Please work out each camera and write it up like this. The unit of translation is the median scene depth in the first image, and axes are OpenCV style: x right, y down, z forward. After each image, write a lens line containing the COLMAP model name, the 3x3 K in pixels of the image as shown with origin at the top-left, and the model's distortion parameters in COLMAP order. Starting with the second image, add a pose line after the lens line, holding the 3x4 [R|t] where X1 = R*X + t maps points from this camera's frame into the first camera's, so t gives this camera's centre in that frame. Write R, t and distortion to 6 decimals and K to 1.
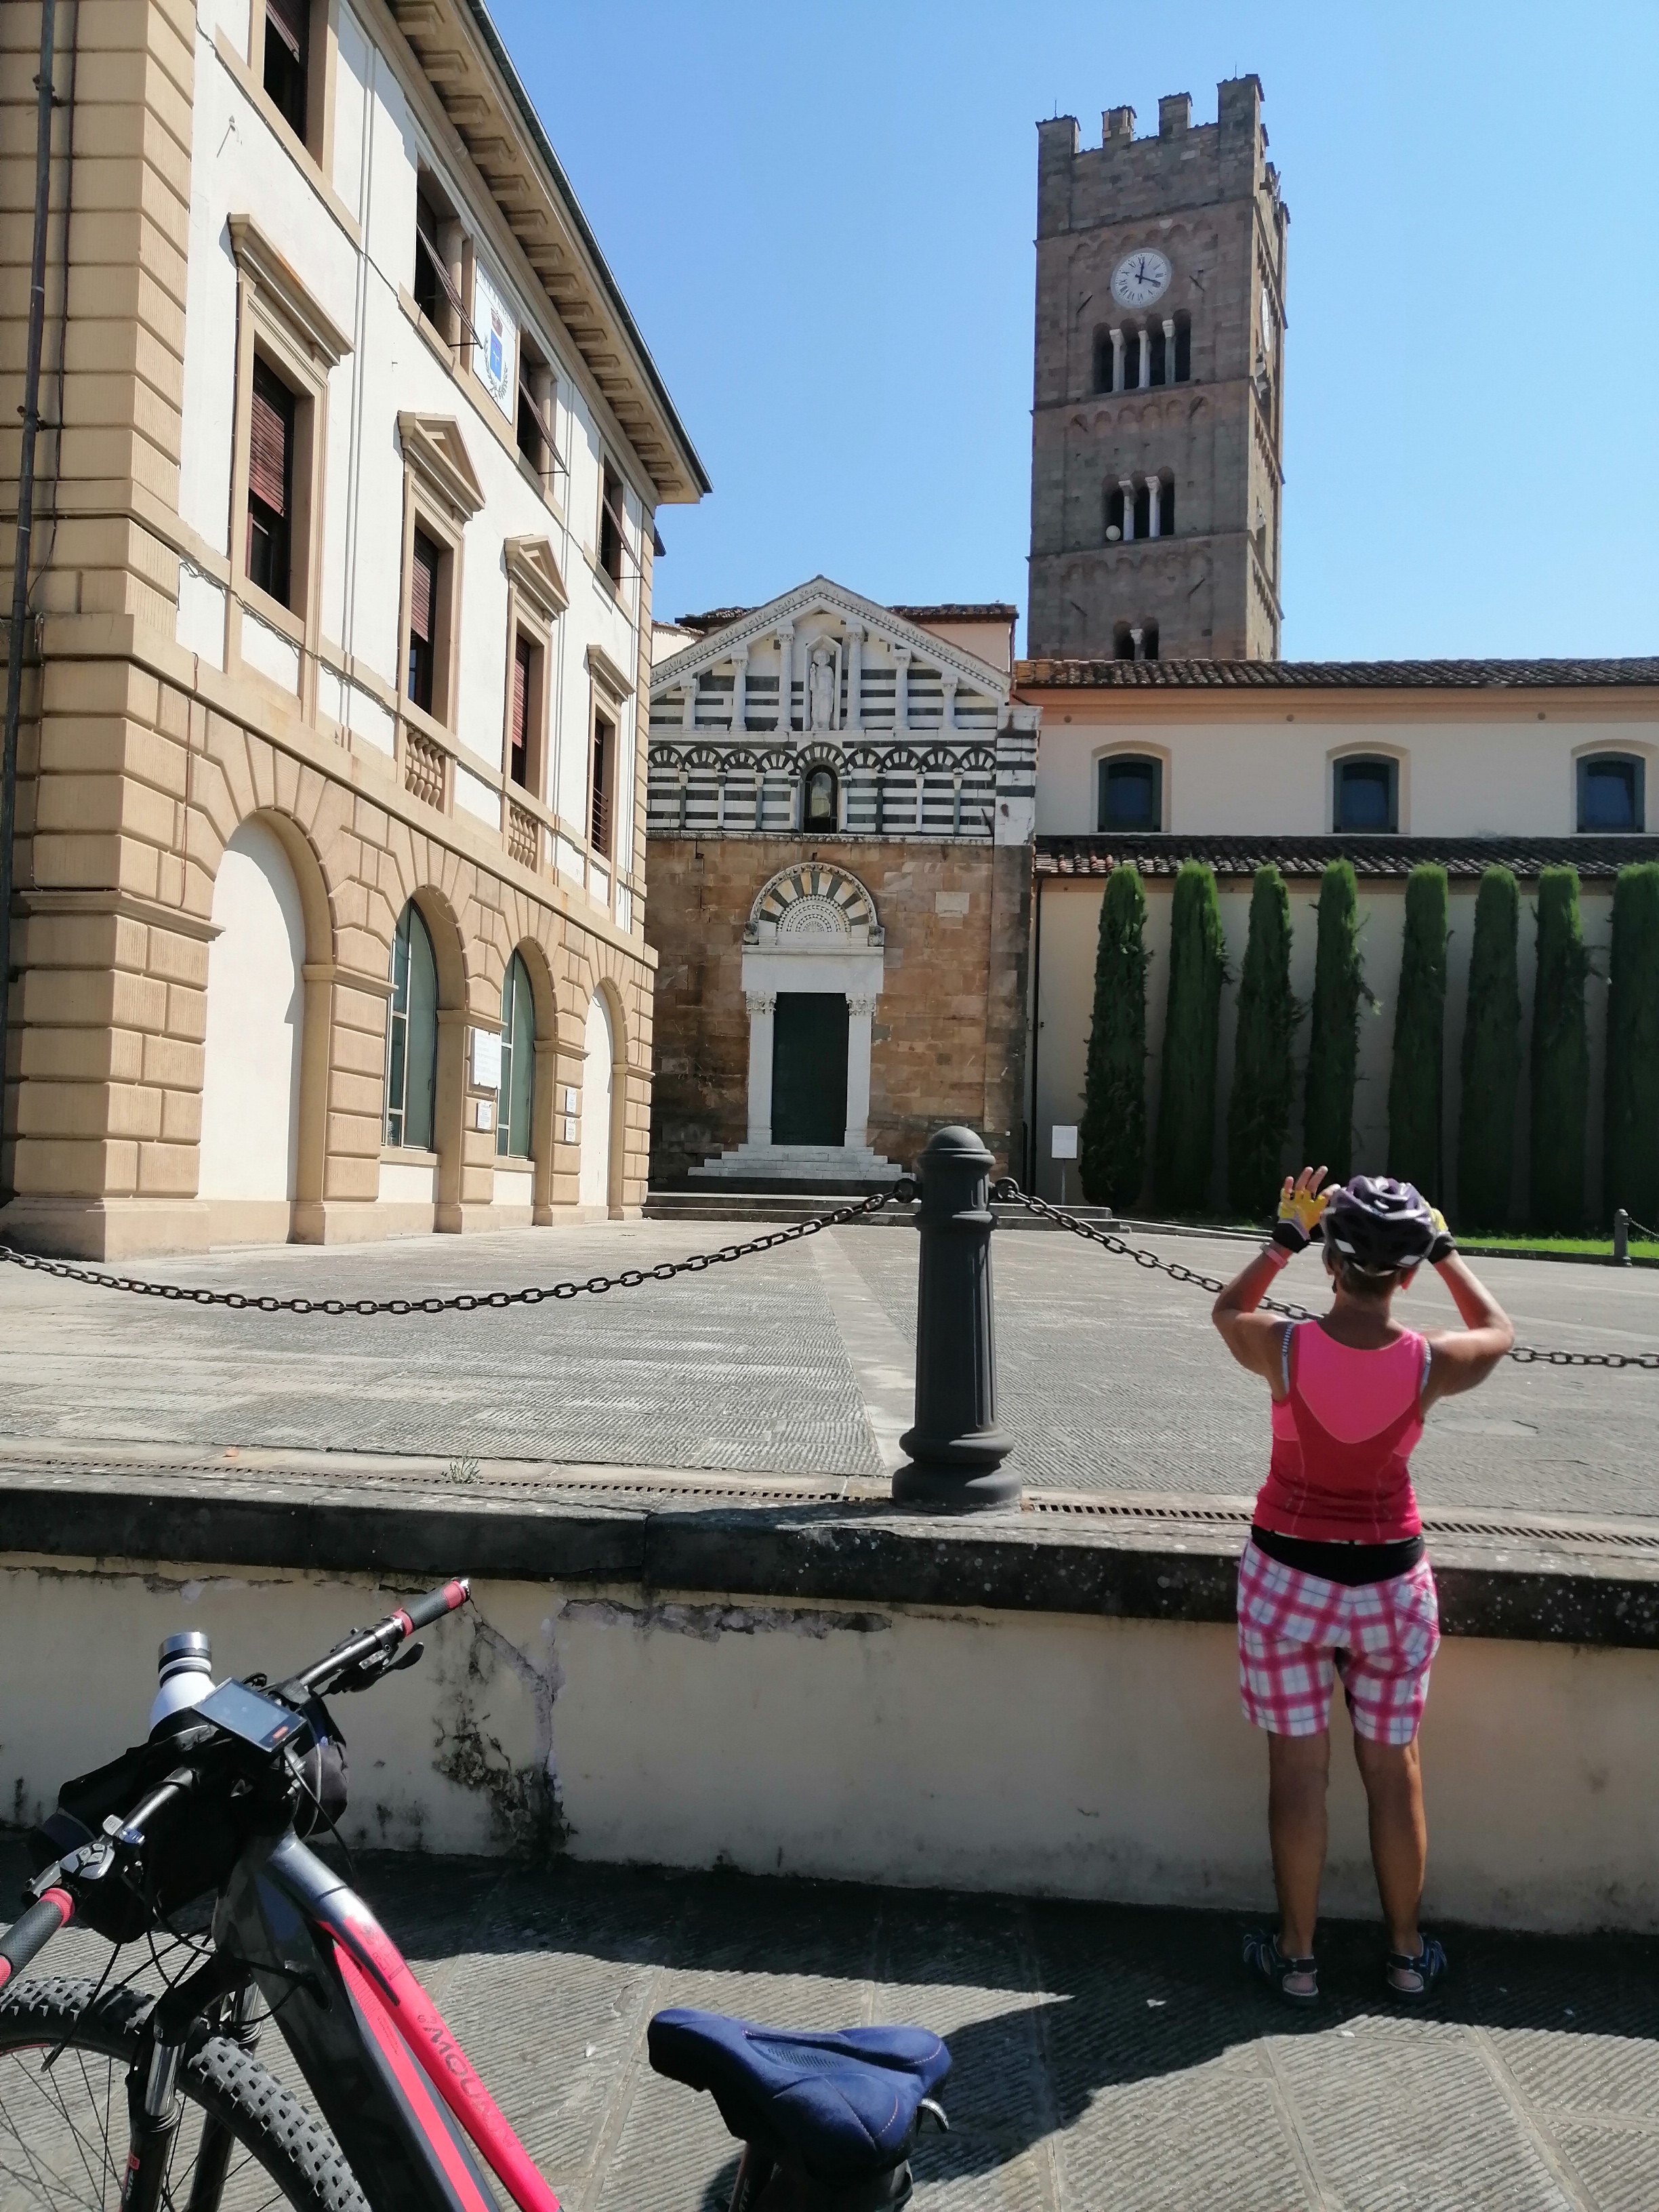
lens RADIAL K [[1724.9, 0, 829.5], [0, 1724.9, 1106.0], [0, 0, 1]] dist [0.062198, -0.008608]
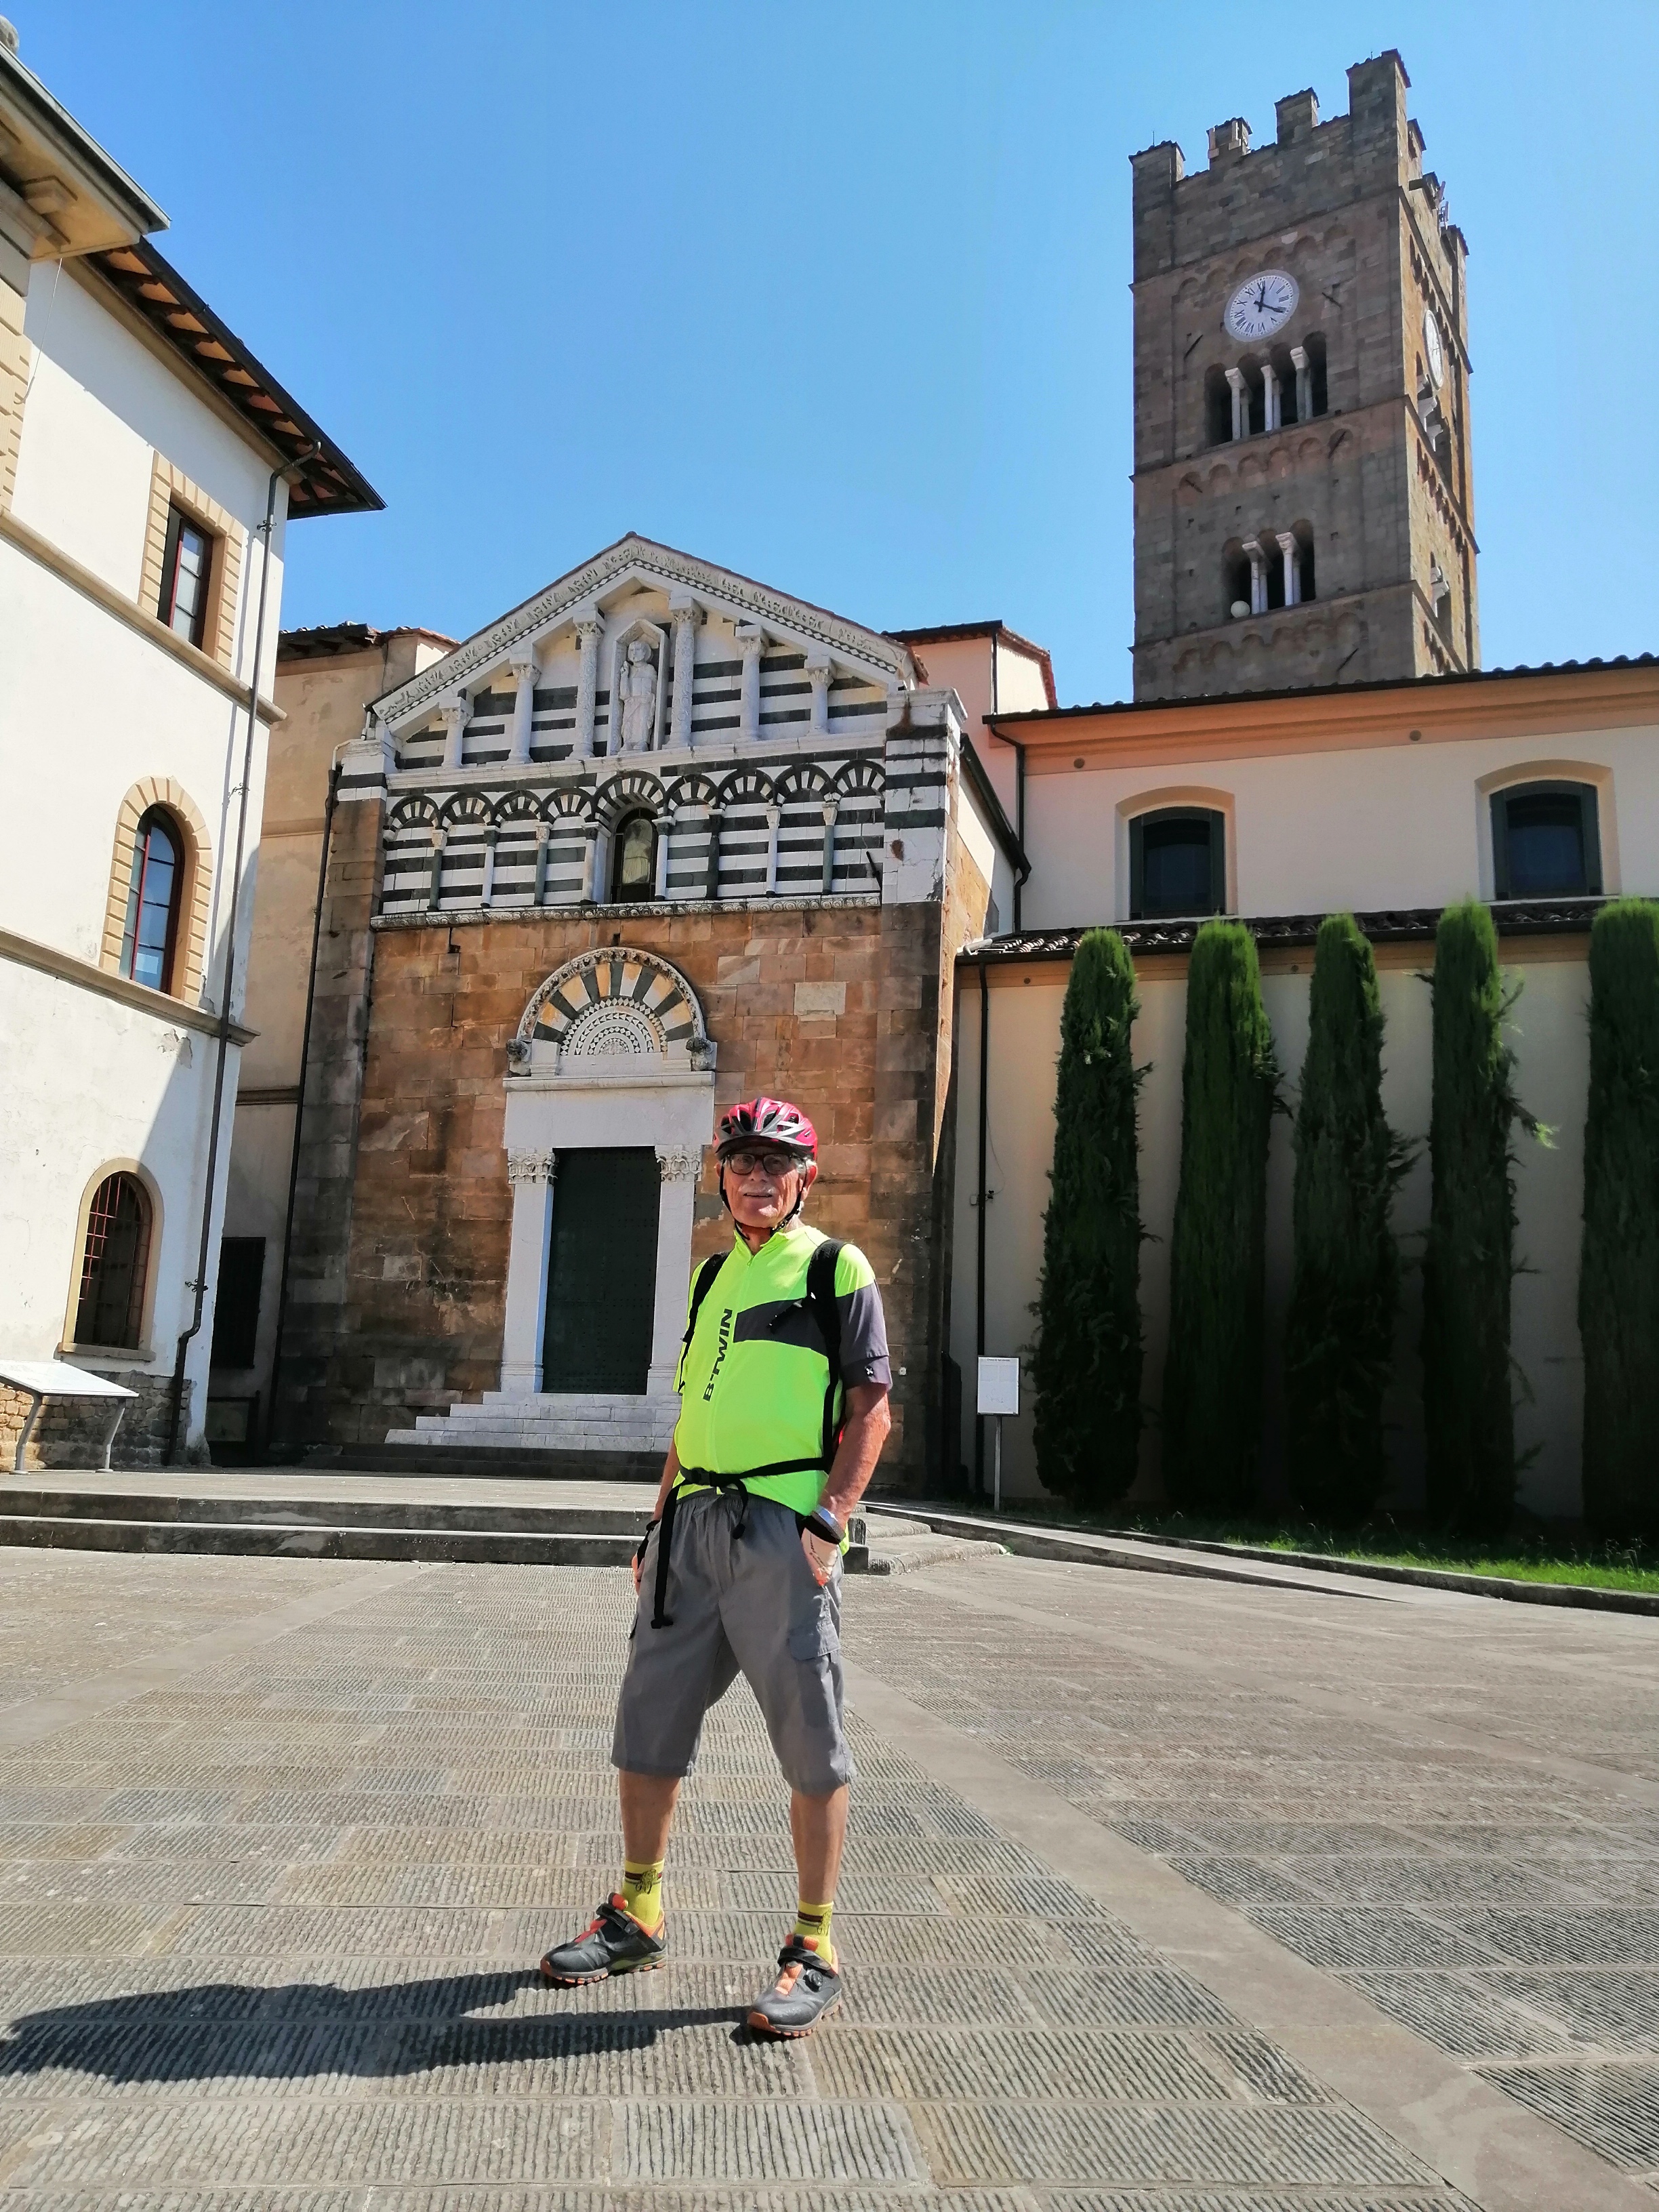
lens RADIAL K [[1724.9, 0, 829.5], [0, 1724.9, 1106.0], [0, 0, 1]] dist [0.062198, -0.008608]
pose [[0.985201, -0.032152, -0.168361, 0.175777], [0.006970, 0.988952, -0.148074, 0.013413], [0.171262, 0.144709, 0.974540, 0.389756]]
